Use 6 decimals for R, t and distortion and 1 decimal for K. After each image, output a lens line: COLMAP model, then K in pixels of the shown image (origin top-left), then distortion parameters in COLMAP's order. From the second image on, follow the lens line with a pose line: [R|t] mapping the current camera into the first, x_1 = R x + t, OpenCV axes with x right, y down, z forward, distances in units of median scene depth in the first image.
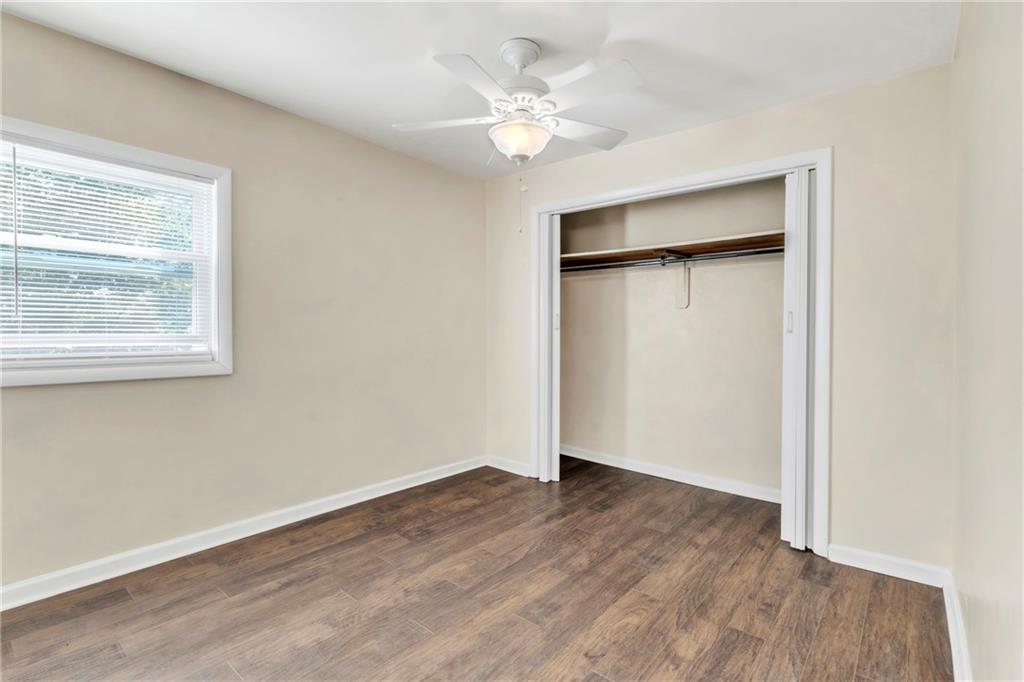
lens RADIAL K [[483.8, 0, 510.3], [0, 483.8, 339.4], [0, 0, 1]] dist [0.004062, 0.000748]
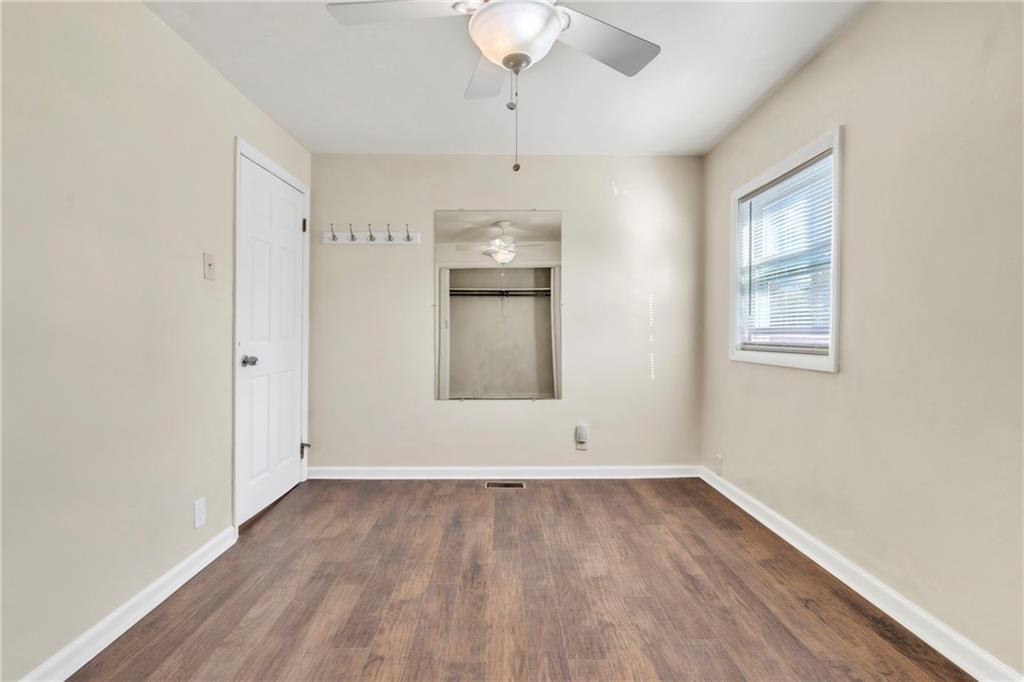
lens RADIAL K [[483.8, 0, 507.8], [0, 483.8, 334.9], [0, 0, 1]] dist [0.004062, 0.000748]
pose [[-0.760097, 0.000643, -0.649809, 0.476524], [-0.006691, 0.999939, 0.008817, 0.000897], [0.649775, 0.011050, -0.760046, 1.521882]]
